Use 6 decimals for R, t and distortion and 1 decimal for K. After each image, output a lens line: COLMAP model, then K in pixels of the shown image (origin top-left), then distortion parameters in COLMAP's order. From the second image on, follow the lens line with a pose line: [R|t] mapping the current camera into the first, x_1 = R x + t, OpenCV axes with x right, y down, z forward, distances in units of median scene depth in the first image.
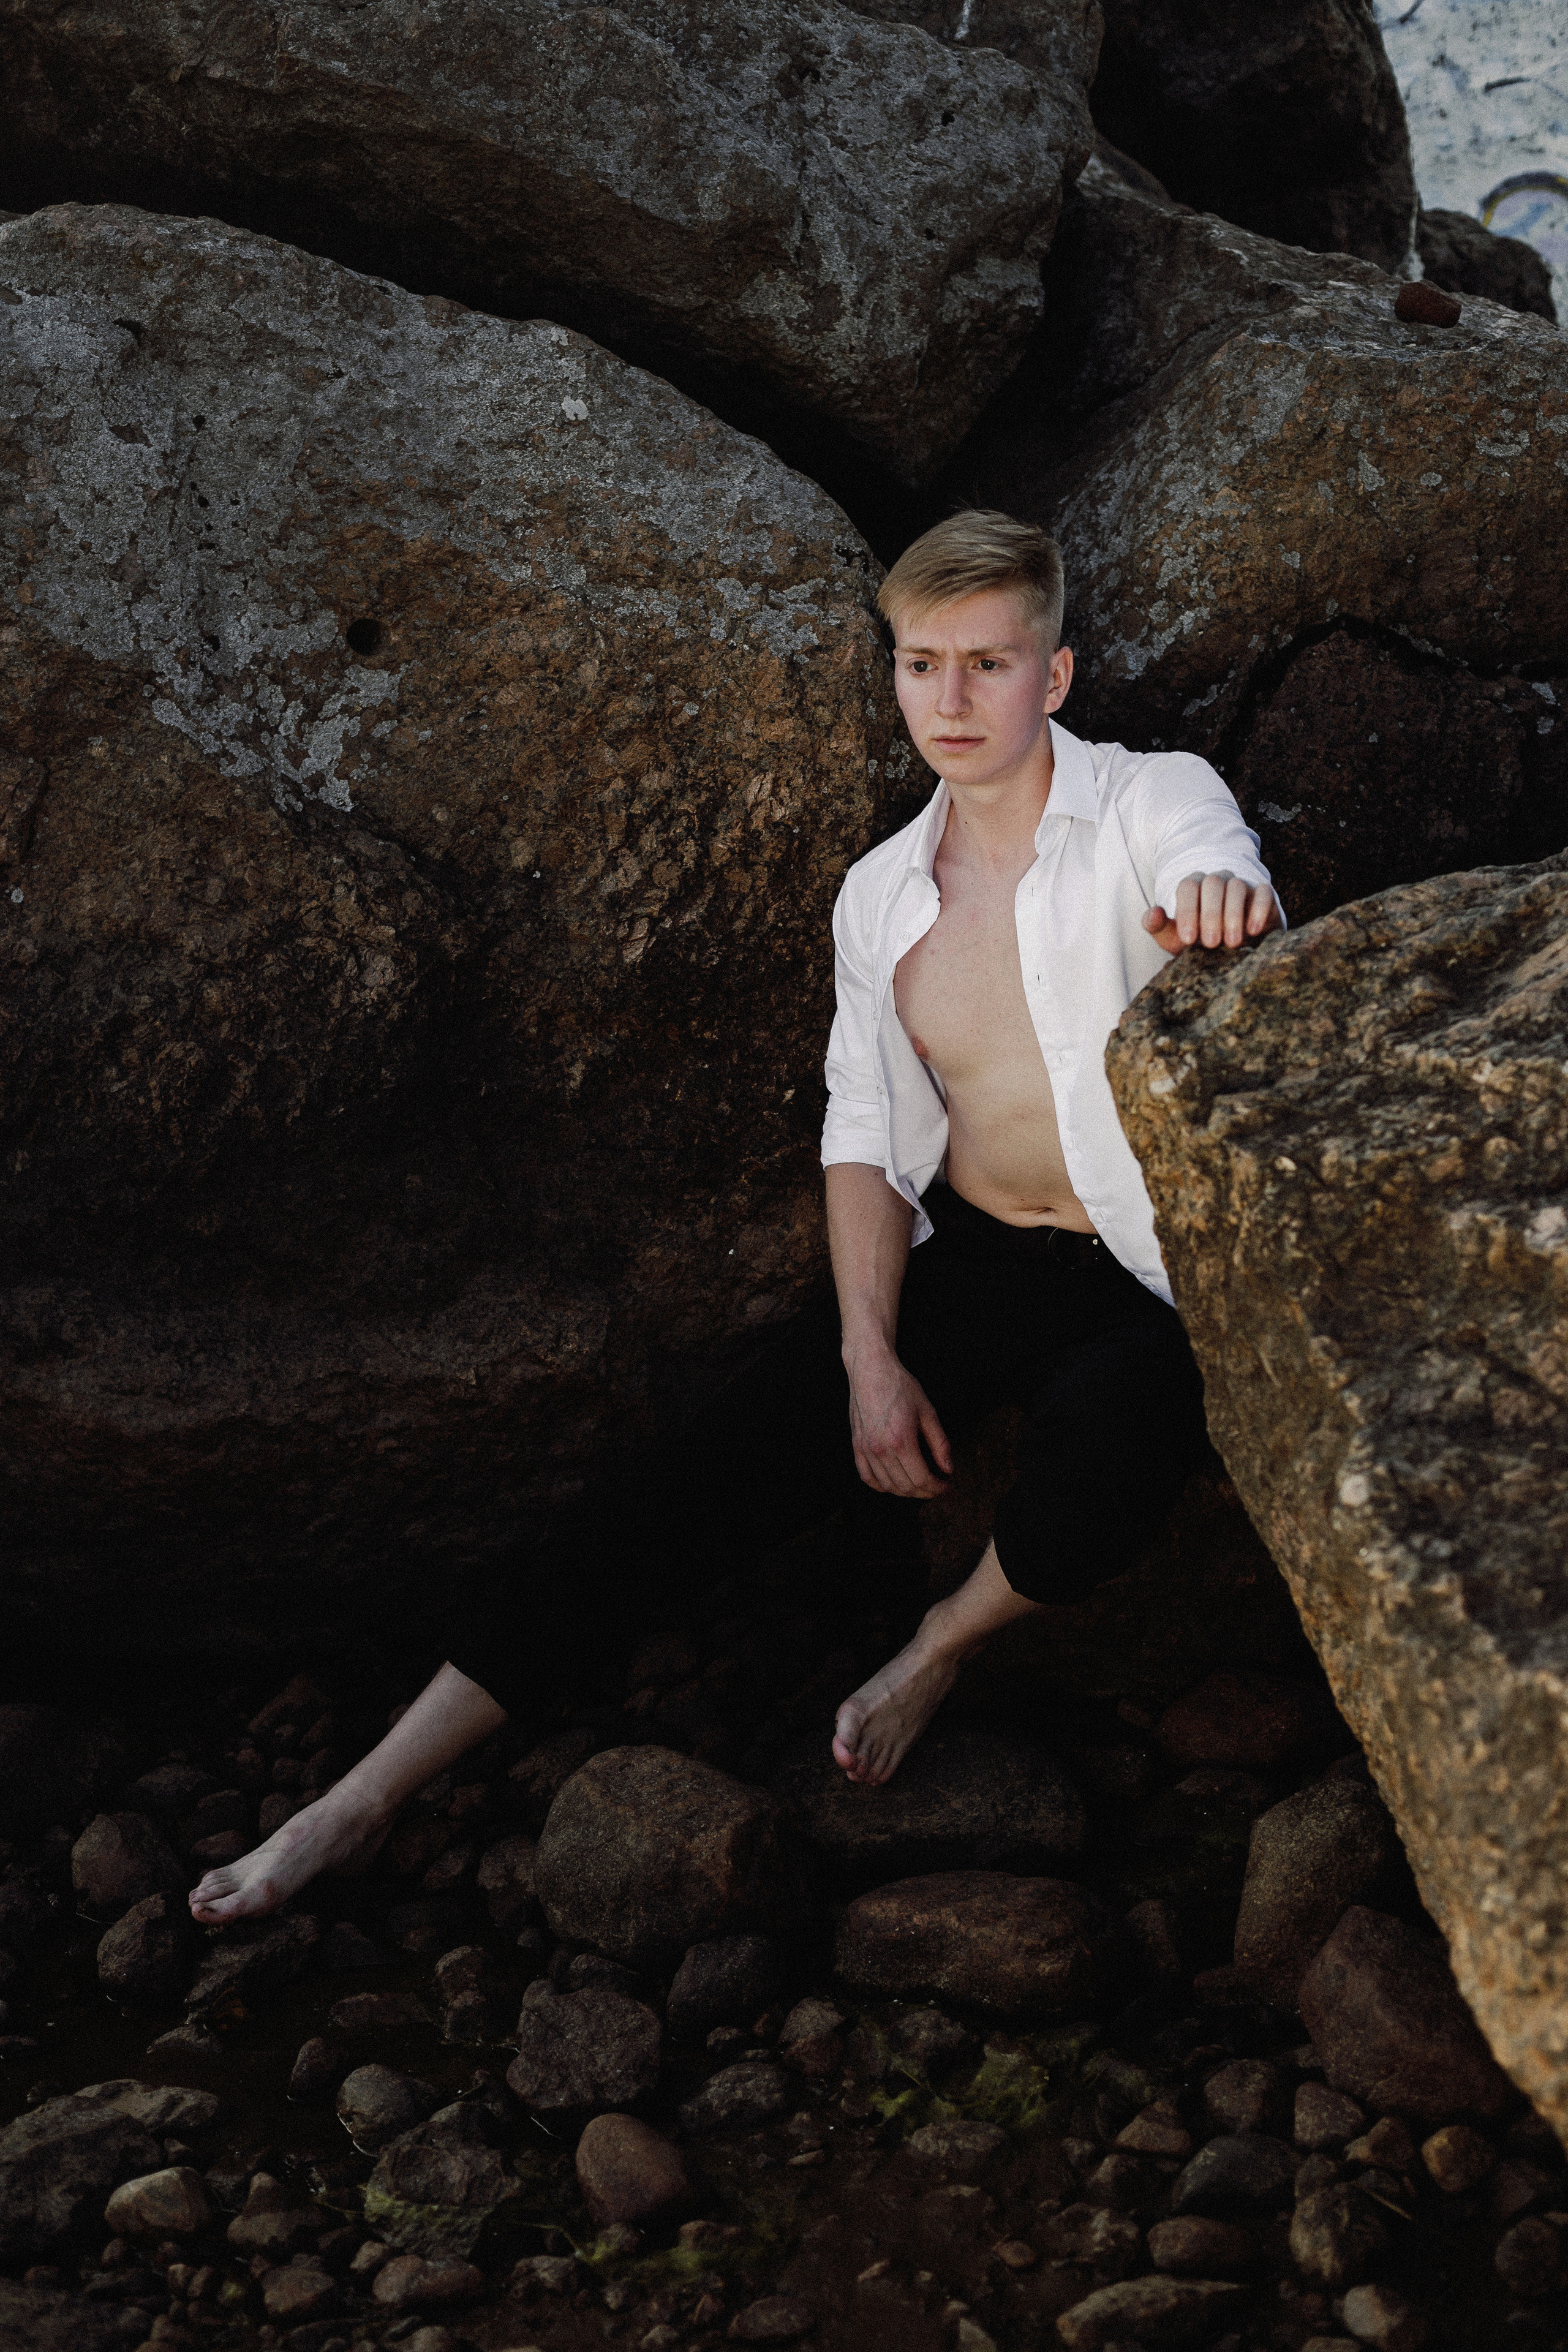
lens RADIAL K [[3449.4, 0, 771.1], [0, 3449.4, 1187.5], [0, 0, 1]] dist [-0.123814, 0.000000]
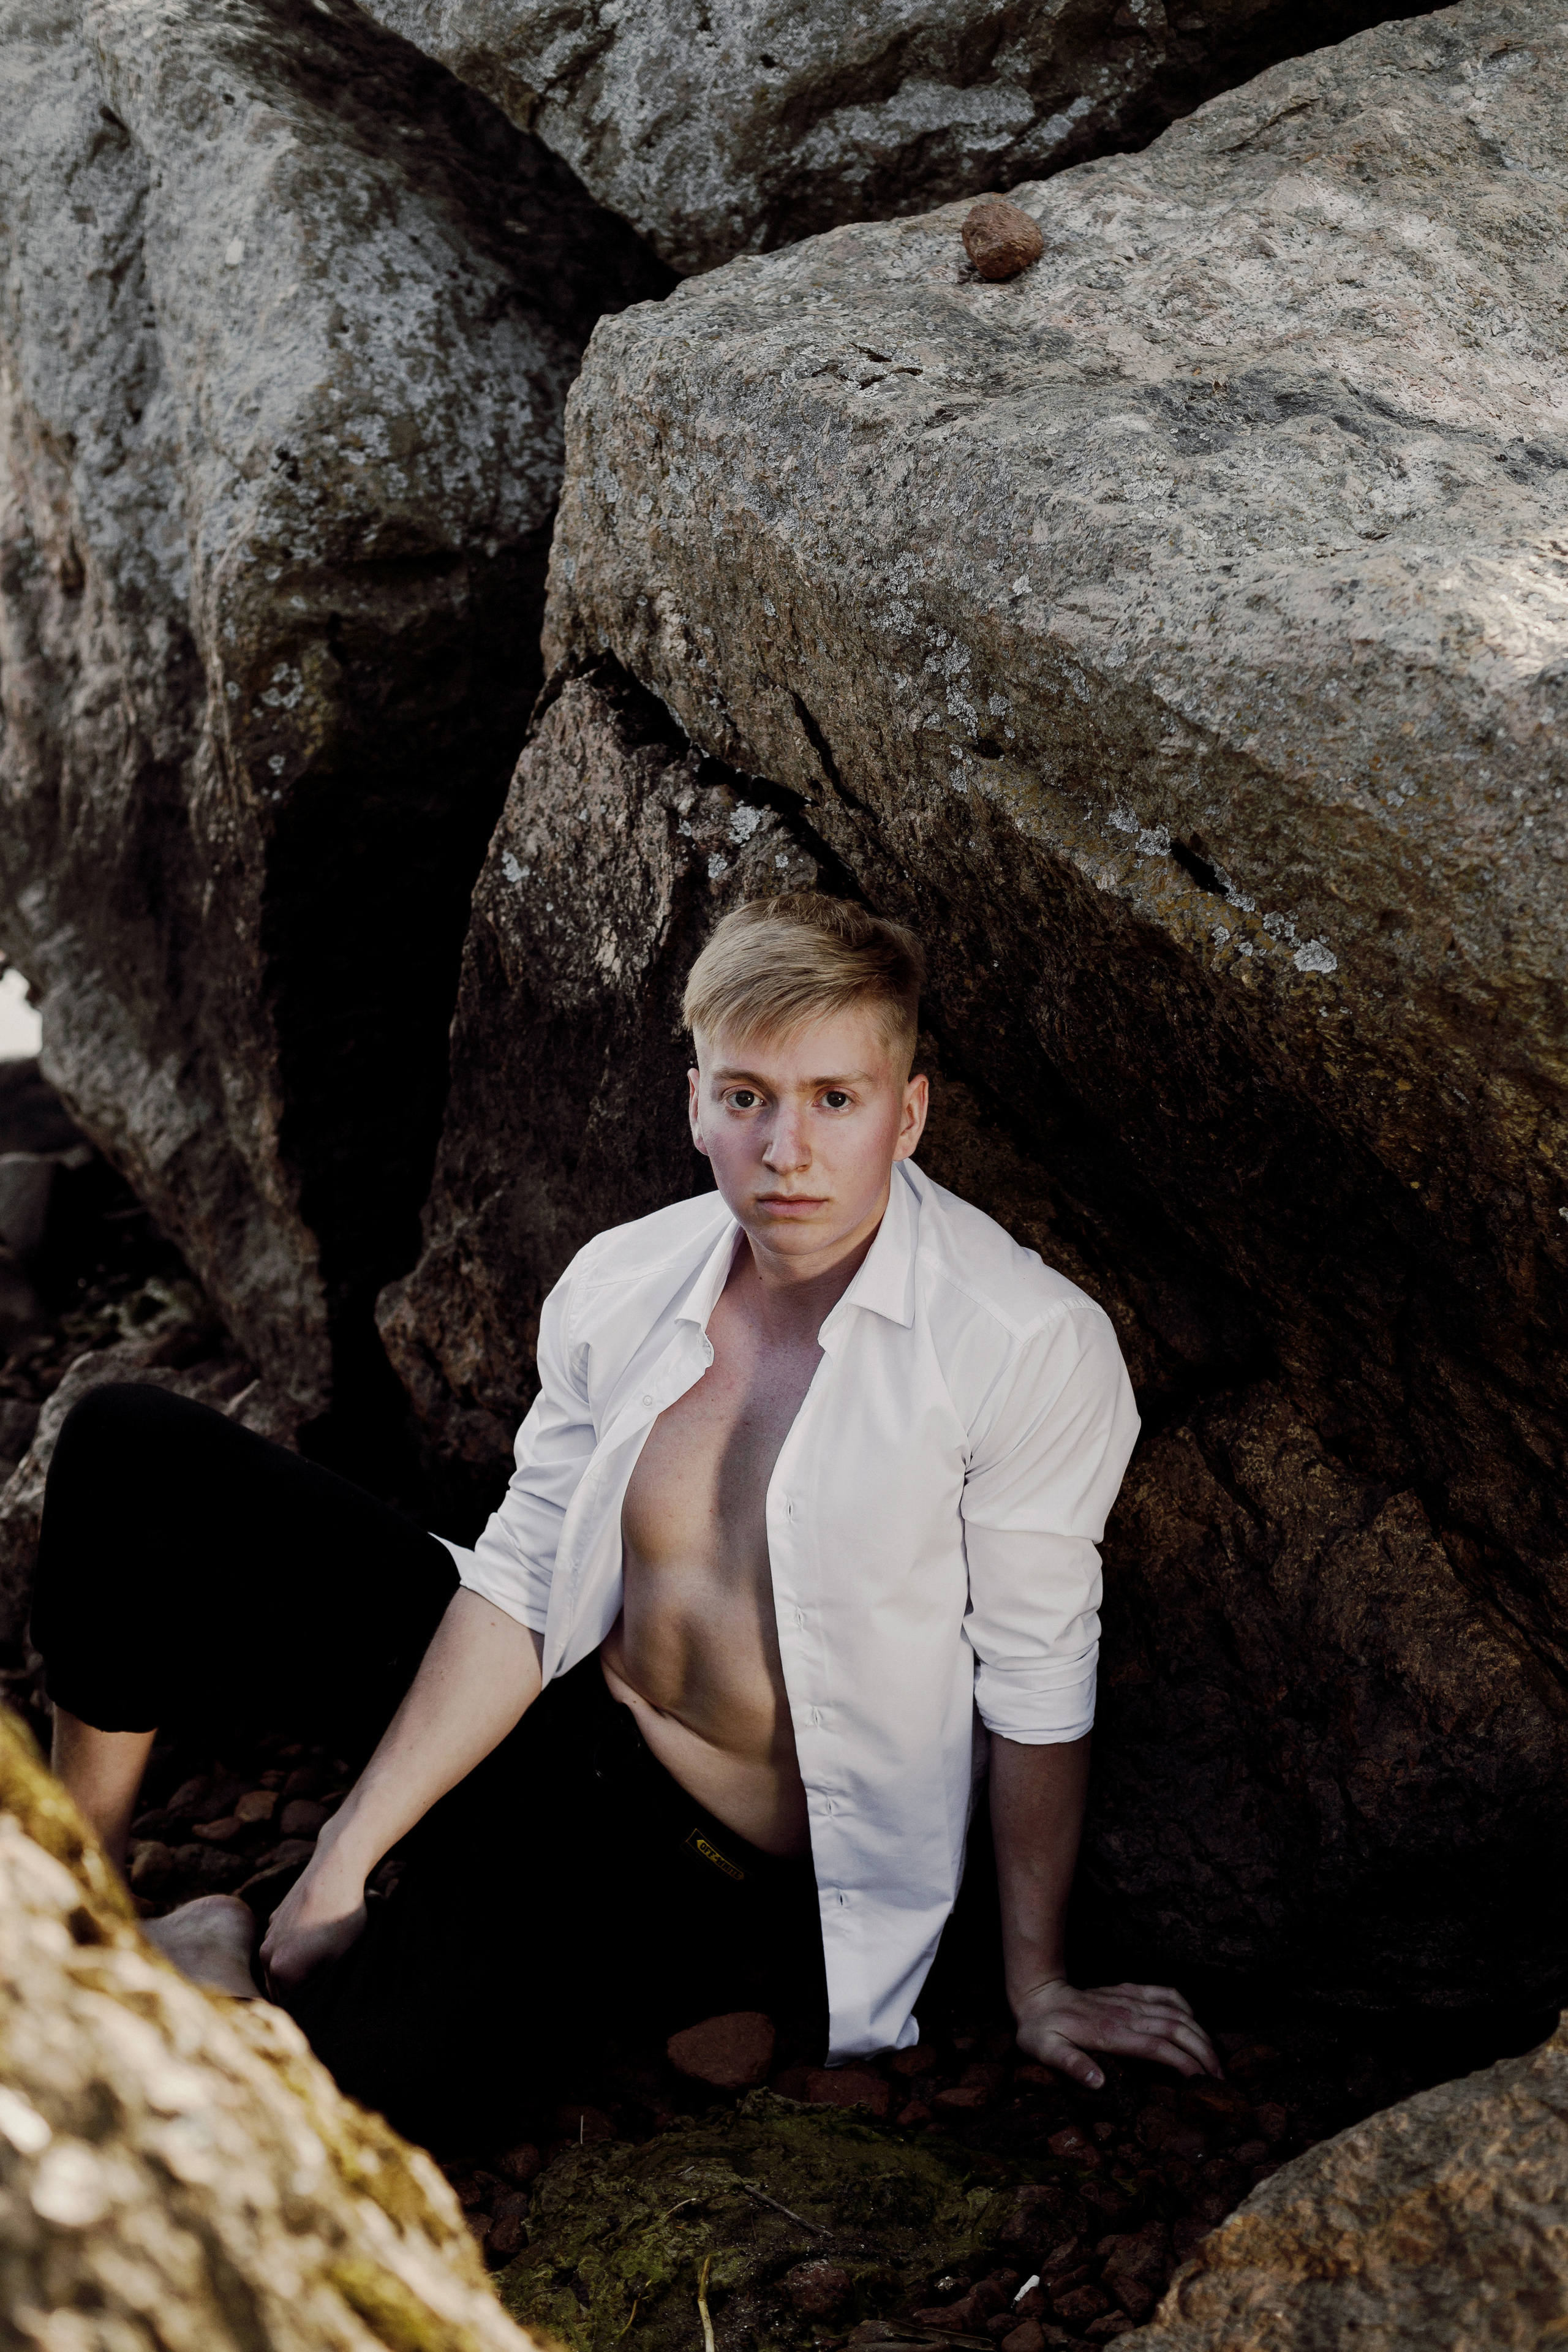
lens RADIAL K [[3449.4, 0, 745.5], [0, 3449.4, 1203.1], [0, 0, 1]] dist [-0.123814, 0.000000]
pose [[0.383411, 0.388902, -0.837706, 0.910901], [-0.188719, 0.920875, 0.341138, -0.335204], [0.904091, 0.027295, 0.426467, 0.725829]]
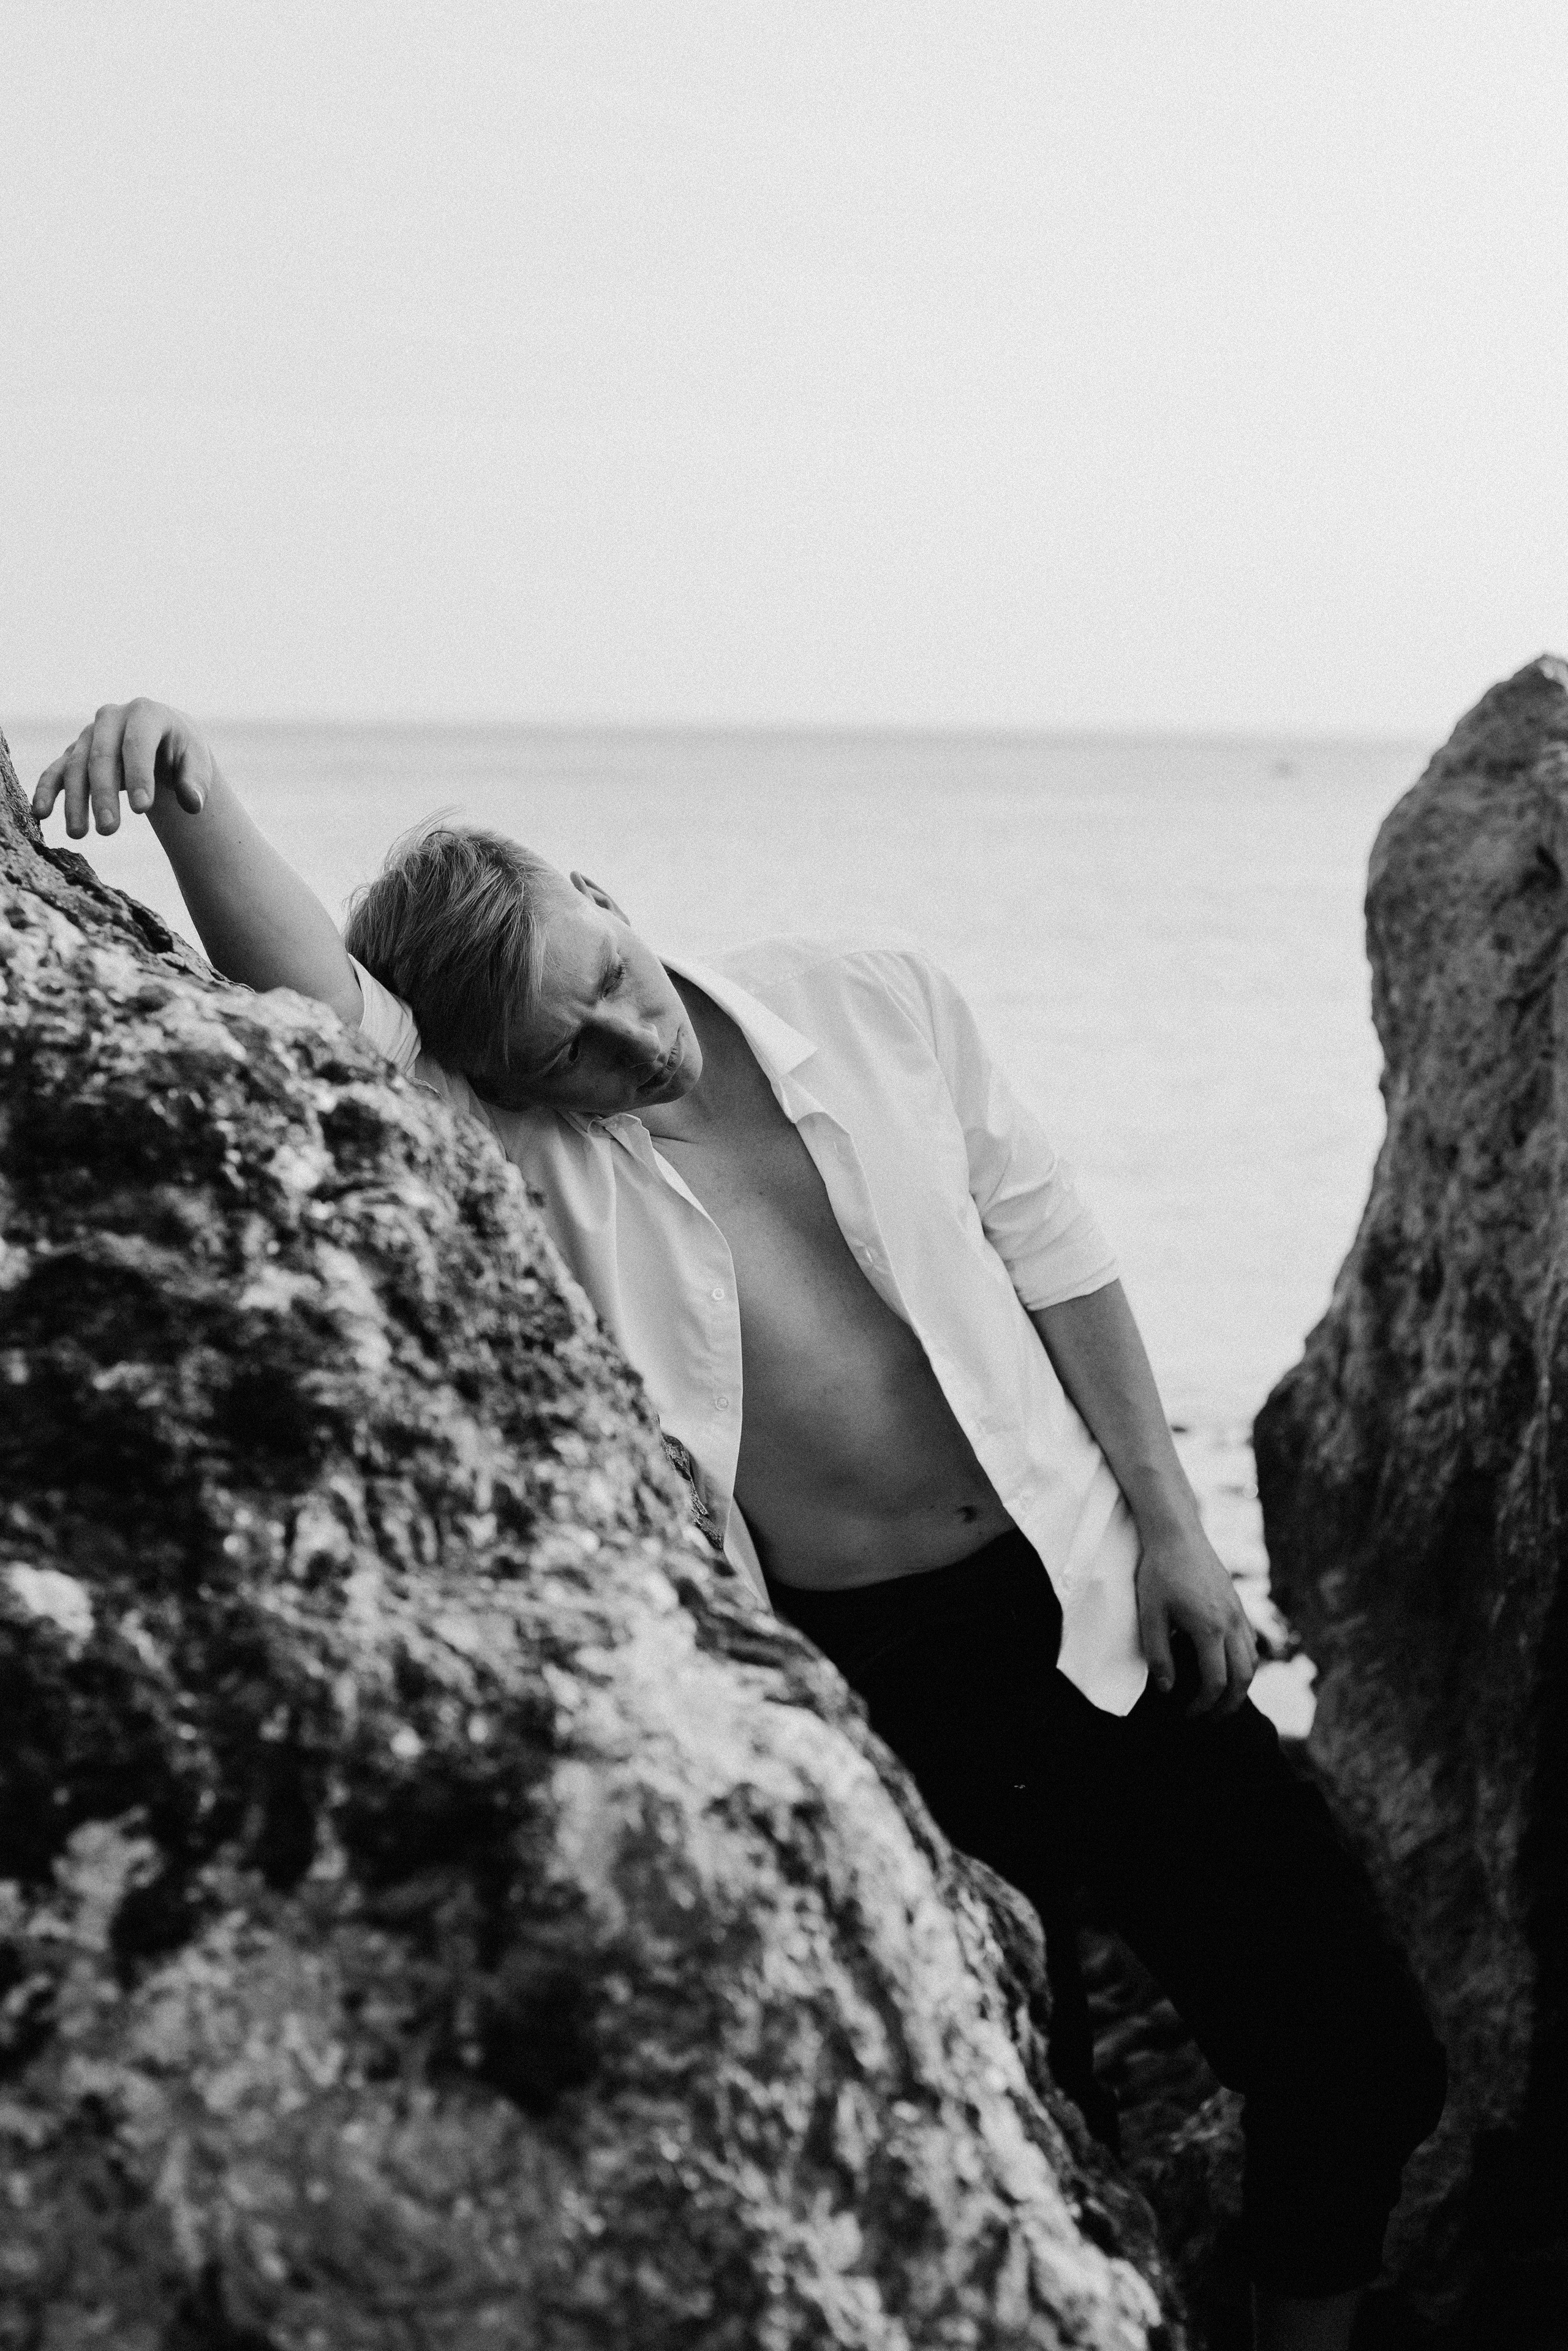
lens RADIAL K [[3729.0, 0, 778.8], [0, 3729.0, 1174.5], [0, 0, 1]] dist [-0.127933, 0.000000]
pose [[-0.008352, 0.235111, -0.971933, 1.023046], [-0.269519, 0.935467, 0.228606, -0.361672], [0.962959, 0.263863, 0.055554, 0.706990]]
